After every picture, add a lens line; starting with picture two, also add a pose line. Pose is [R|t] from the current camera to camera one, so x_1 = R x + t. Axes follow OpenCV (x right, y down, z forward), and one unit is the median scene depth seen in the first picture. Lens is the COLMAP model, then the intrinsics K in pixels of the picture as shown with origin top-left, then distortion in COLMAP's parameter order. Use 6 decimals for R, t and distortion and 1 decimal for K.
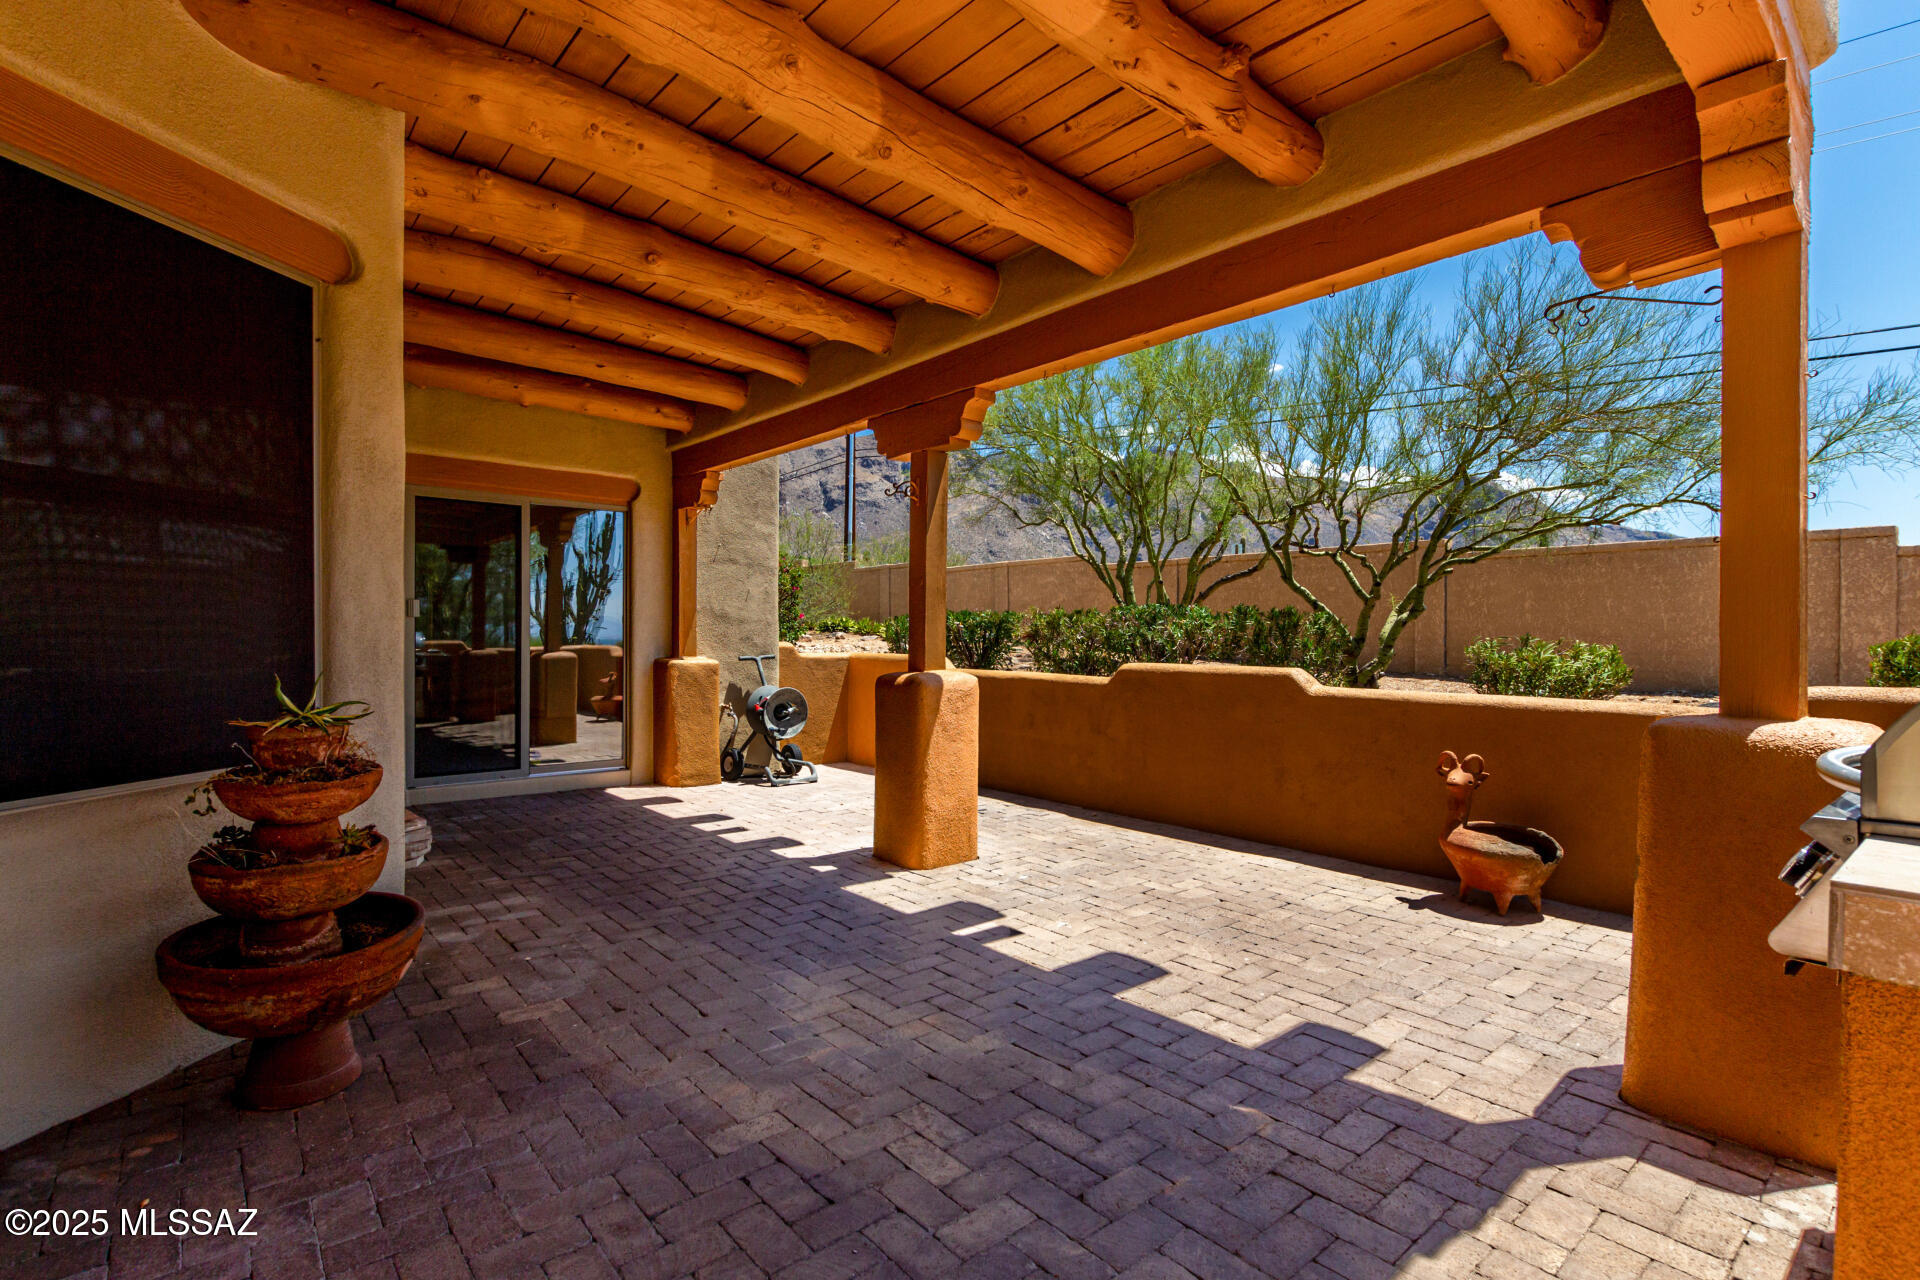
lens RADIAL K [[890.2, 0, 964.8], [0, 890.2, 643.3], [0, 0, 1]] dist [-0.000772, -0.000557]
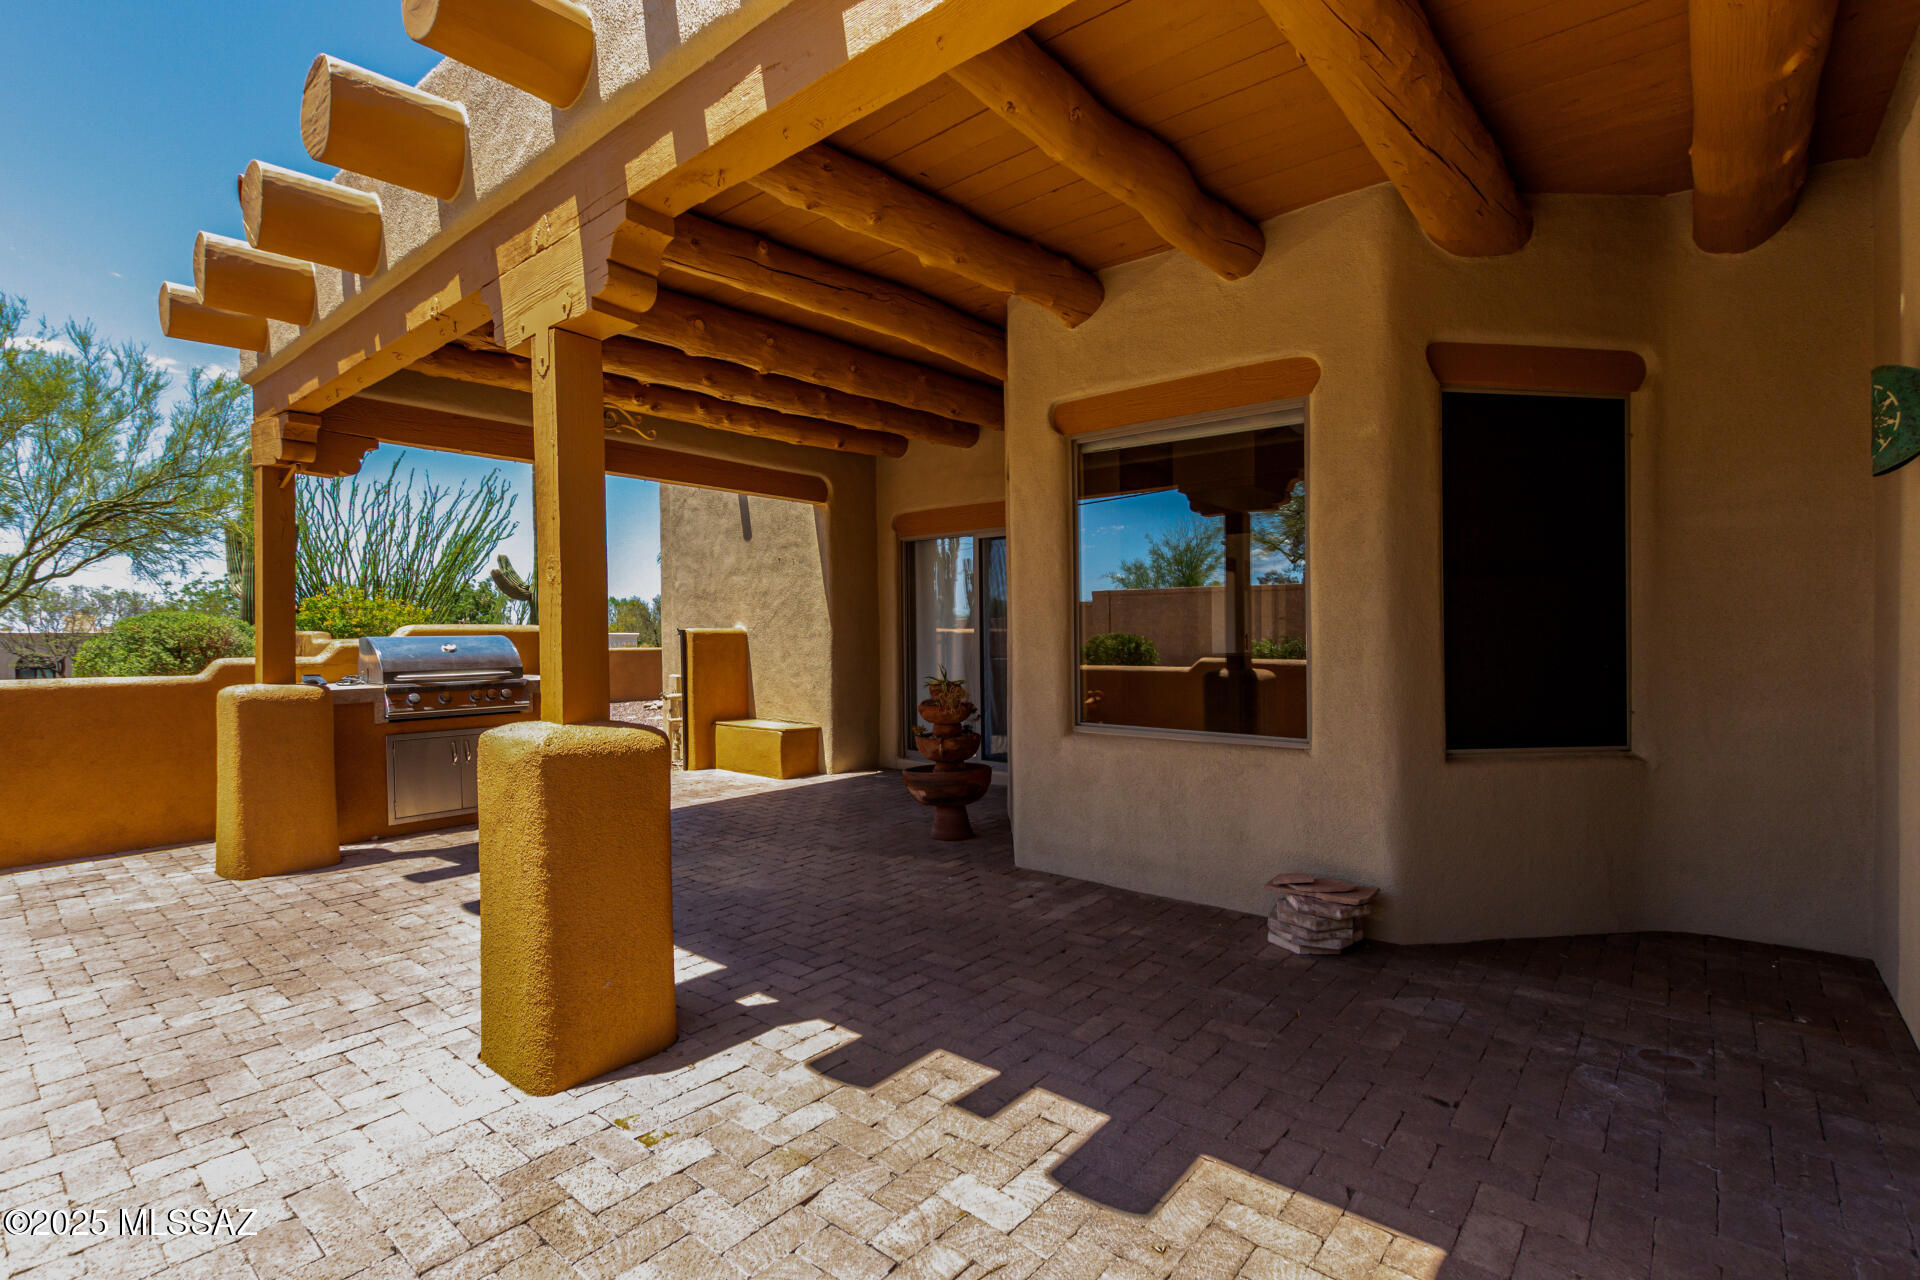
lens RADIAL K [[890.2, 0, 964.8], [0, 890.2, 643.3], [0, 0, 1]] dist [-0.000772, -0.000557]
pose [[-0.989275, -0.006422, -0.145926, -0.252670], [-0.009006, 0.999814, 0.017053, -0.036664], [0.145789, 0.018185, -0.989149, 1.987371]]
